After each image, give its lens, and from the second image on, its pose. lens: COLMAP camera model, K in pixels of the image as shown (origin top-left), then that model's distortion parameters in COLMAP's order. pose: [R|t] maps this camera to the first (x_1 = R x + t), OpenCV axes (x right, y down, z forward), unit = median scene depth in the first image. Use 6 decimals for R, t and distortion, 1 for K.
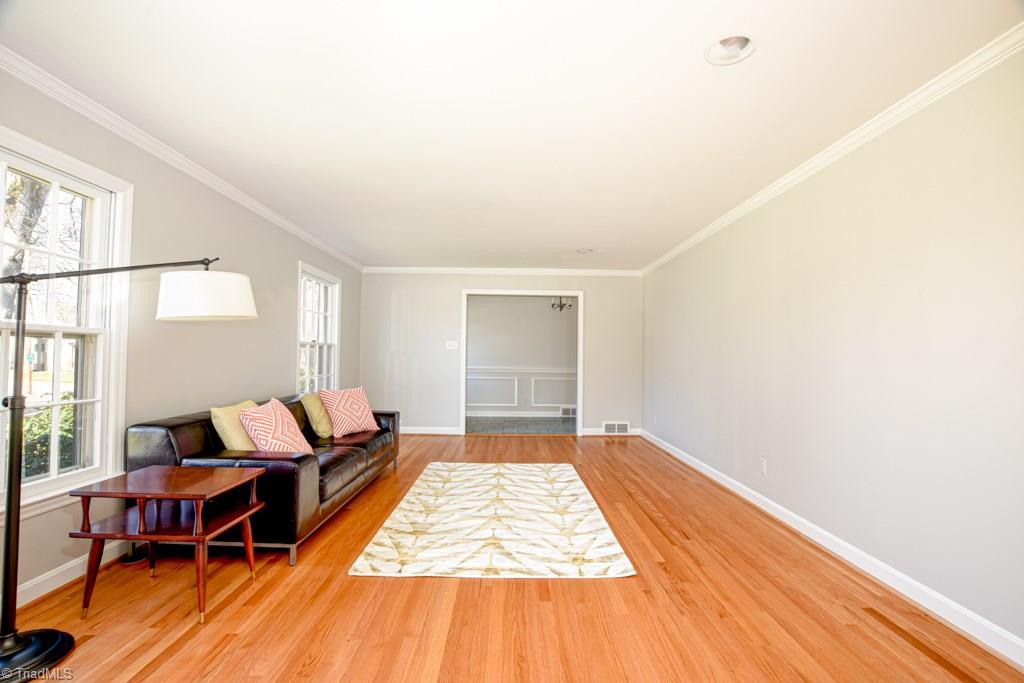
lens RADIAL K [[456.8, 0, 512.0], [0, 456.8, 341.5], [0, 0, 1]] dist [-0.028896, -0.000103]
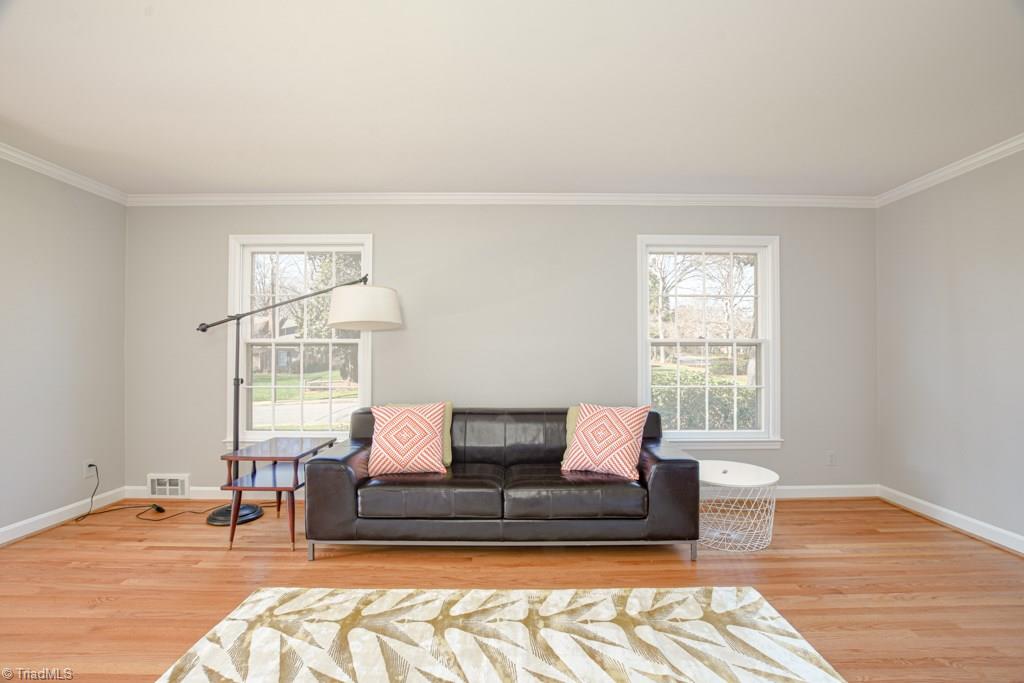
lens RADIAL K [[462.1, 0, 537.6], [0, 462.1, 360.3], [0, 0, 1]] dist [-0.028255, 0.000247]
pose [[-0.009346, -0.010513, -0.999901, 0.455804], [0.030720, 0.999470, -0.010796, 0.056515], [0.999484, -0.030817, -0.009018, 1.275468]]
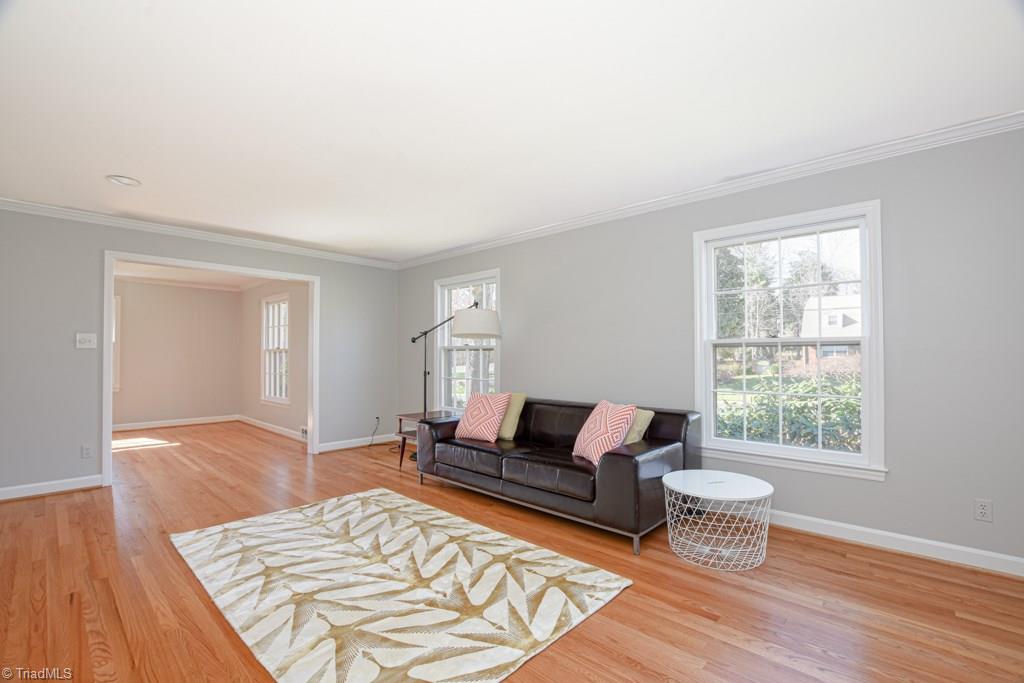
lens RADIAL K [[456.8, 0, 512.0], [0, 456.8, 341.5], [0, 0, 1]] dist [-0.028896, -0.000103]
pose [[-0.703194, -0.067310, -0.707805, 0.397383], [-0.006771, 0.996098, -0.087999, 0.103441], [0.710966, -0.057088, -0.700906, 2.001651]]
